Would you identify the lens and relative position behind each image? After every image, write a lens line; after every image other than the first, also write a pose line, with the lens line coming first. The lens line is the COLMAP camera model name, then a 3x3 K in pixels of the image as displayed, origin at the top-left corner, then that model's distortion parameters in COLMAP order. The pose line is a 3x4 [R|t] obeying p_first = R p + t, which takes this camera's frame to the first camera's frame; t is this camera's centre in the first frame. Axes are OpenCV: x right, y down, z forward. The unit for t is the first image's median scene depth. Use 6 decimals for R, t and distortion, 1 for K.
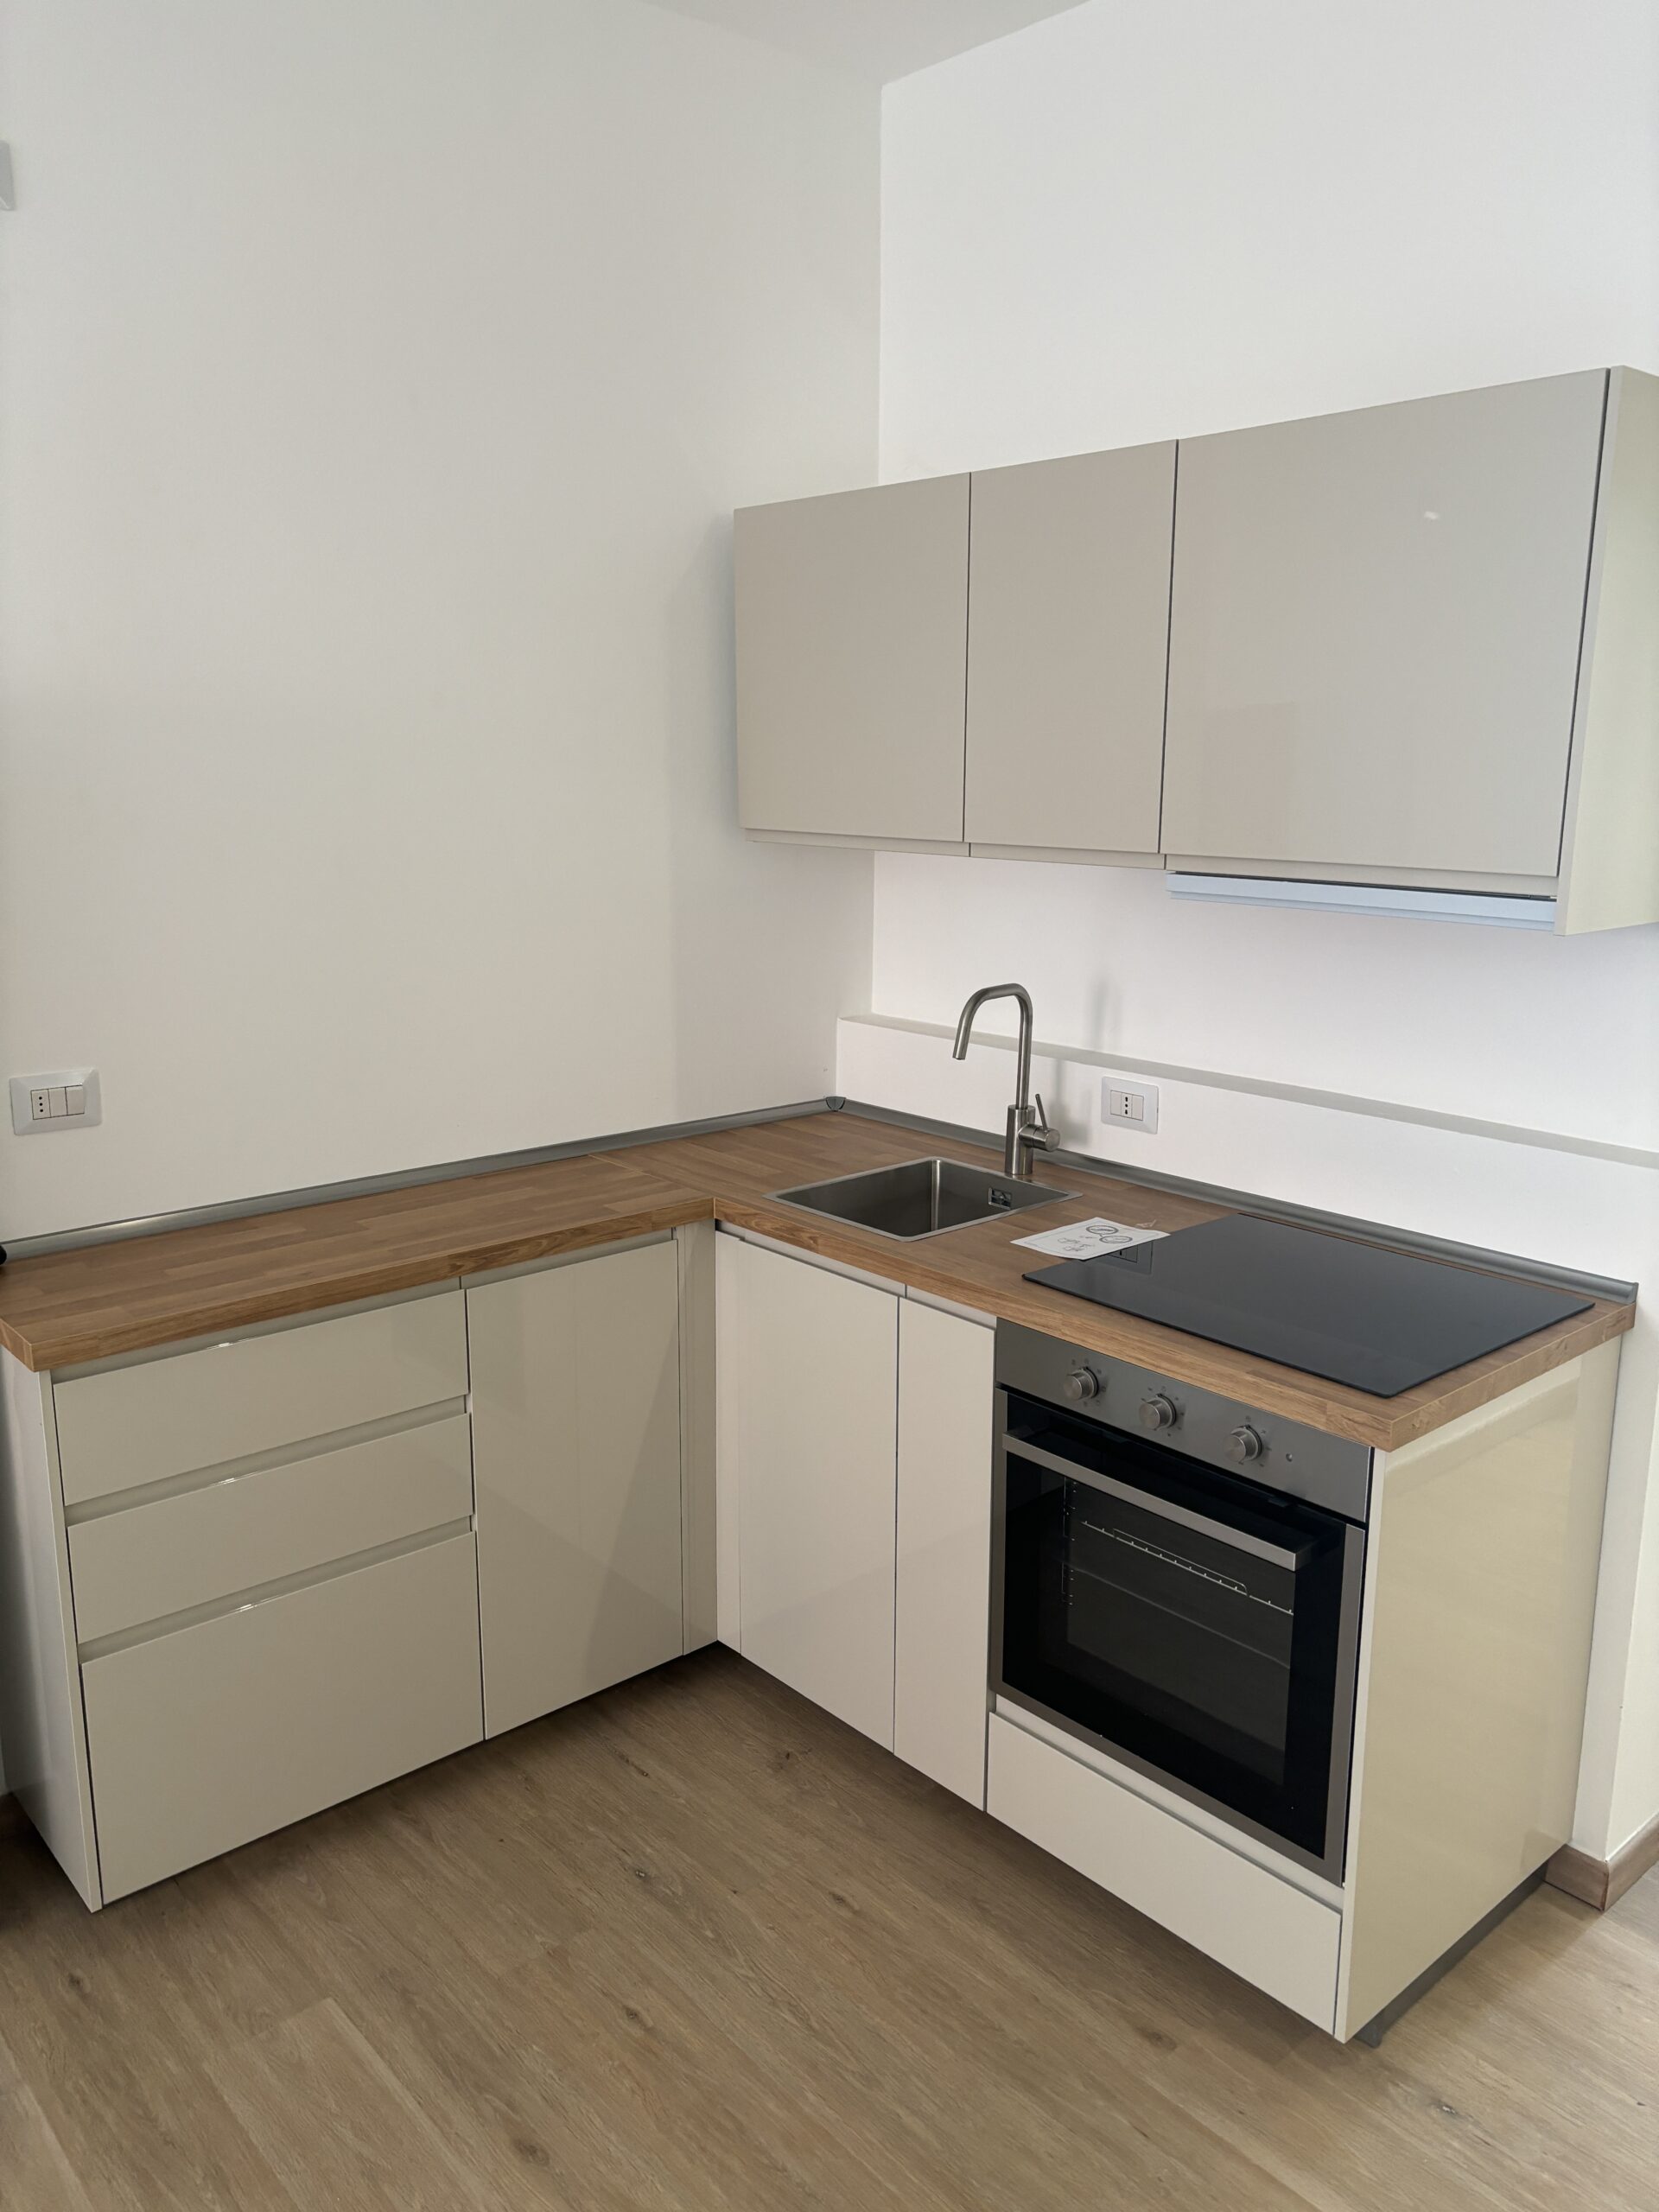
lens RADIAL K [[1671.0, 0, 834.5], [0, 1671.0, 1100.0], [0, 0, 1]] dist [0.043073, -0.045006]
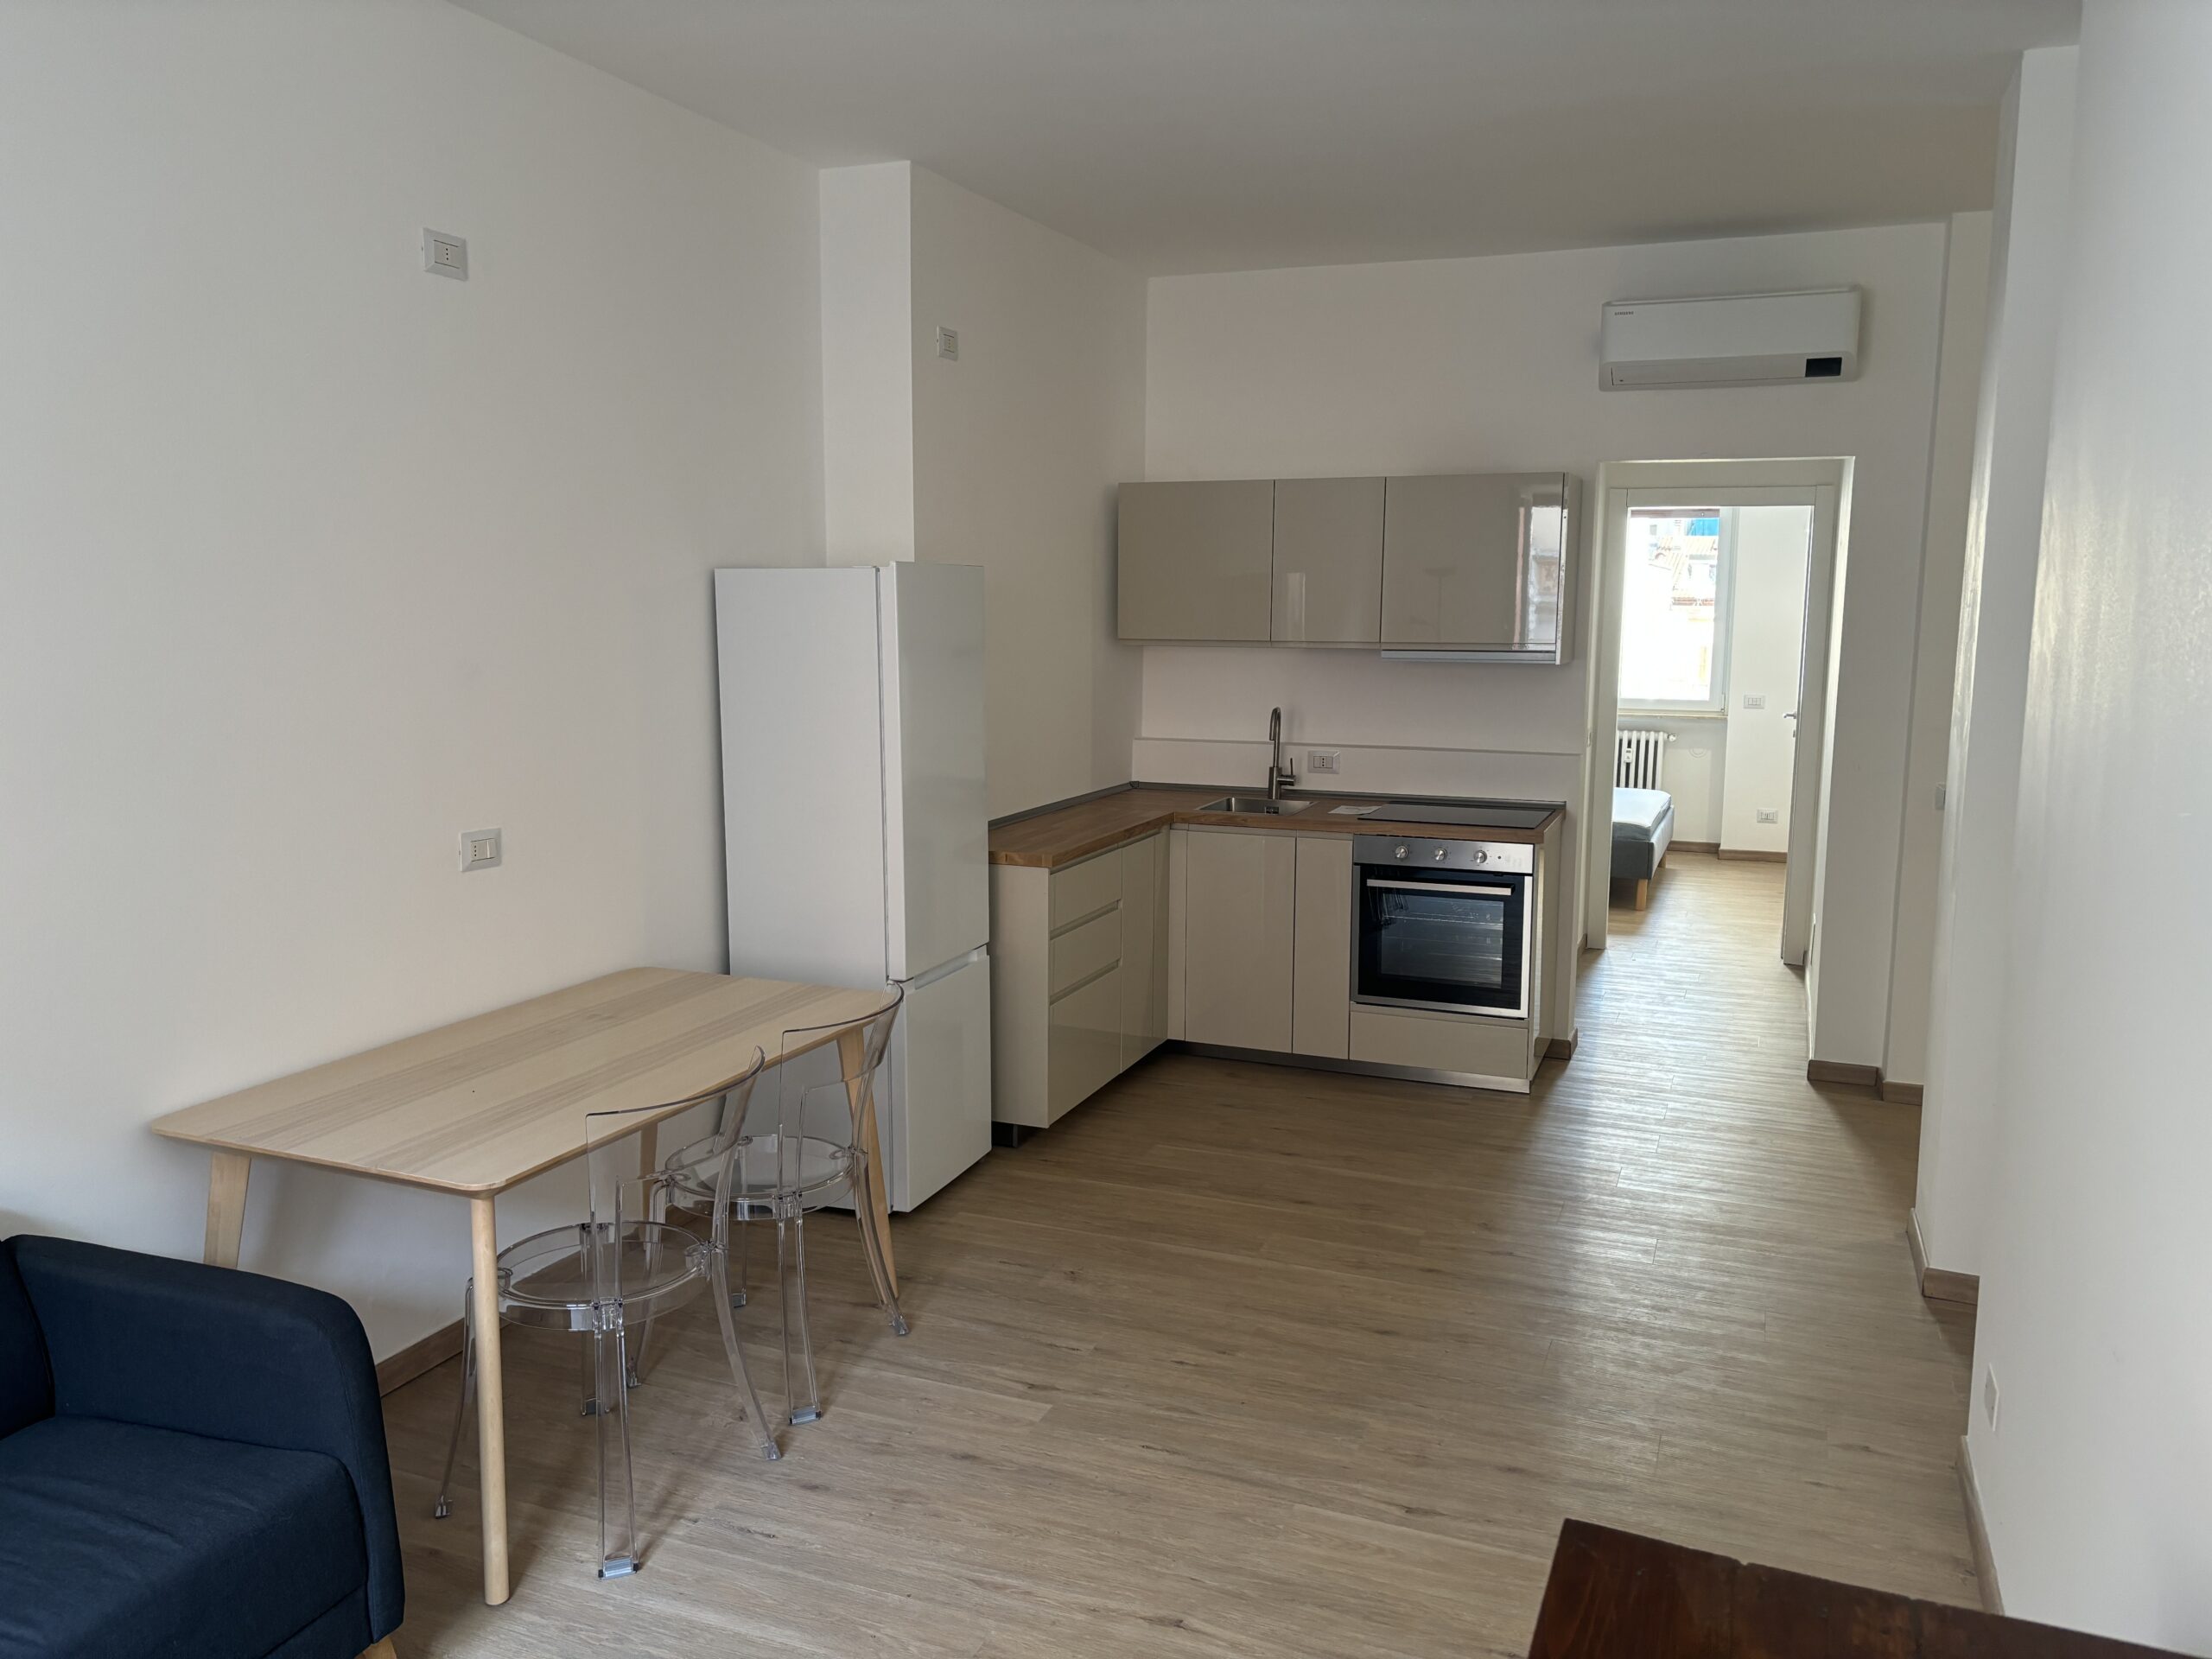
lens RADIAL K [[1671.0, 0, 1103.0], [0, 1671.0, 828.2], [0, 0, 1]] dist [0.043073, -0.045006]
pose [[0.891628, -0.064067, 0.448212, -1.089687], [0.092357, 0.994860, -0.041522, 0.156586], [-0.443248, 0.078418, 0.892962, -0.826520]]
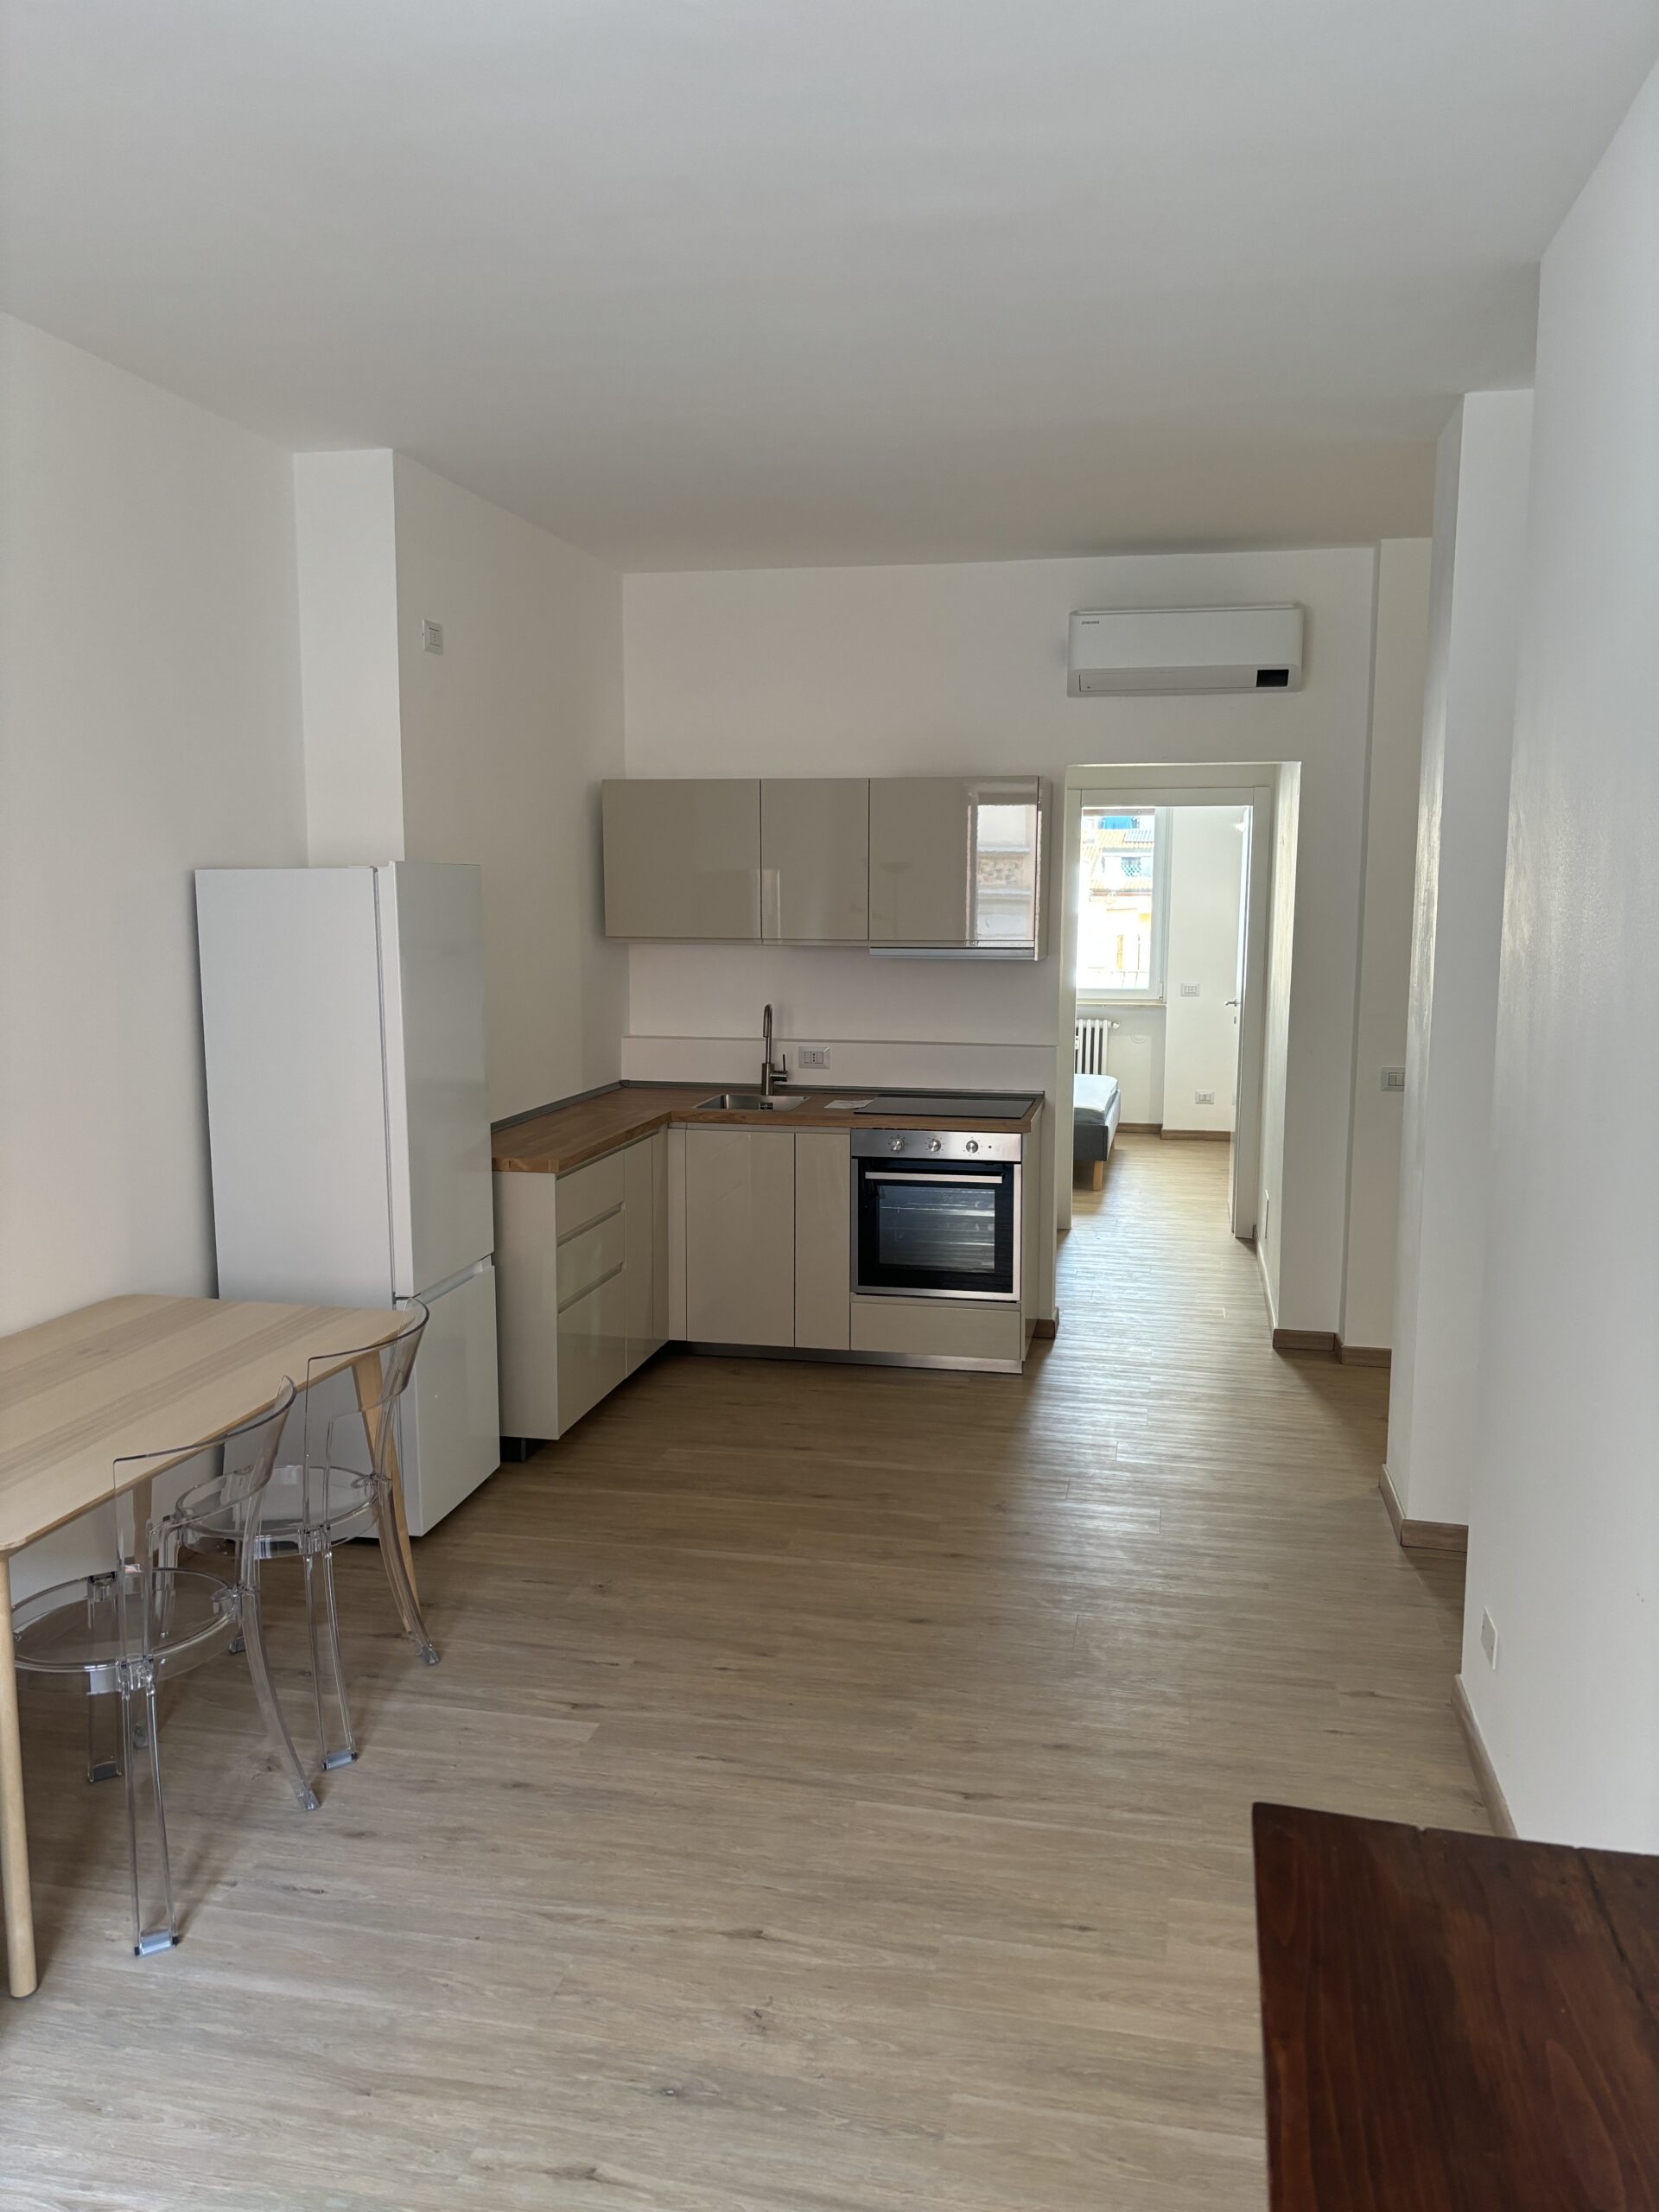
lens RADIAL K [[1671.0, 0, 838.1], [0, 1671.0, 1106.9], [0, 0, 1]] dist [0.043073, -0.045006]
pose [[0.797246, -0.083166, 0.597899, -1.148952], [0.125419, 0.991671, -0.029297, 0.139248], [-0.590482, 0.098345, 0.801036, -0.788870]]
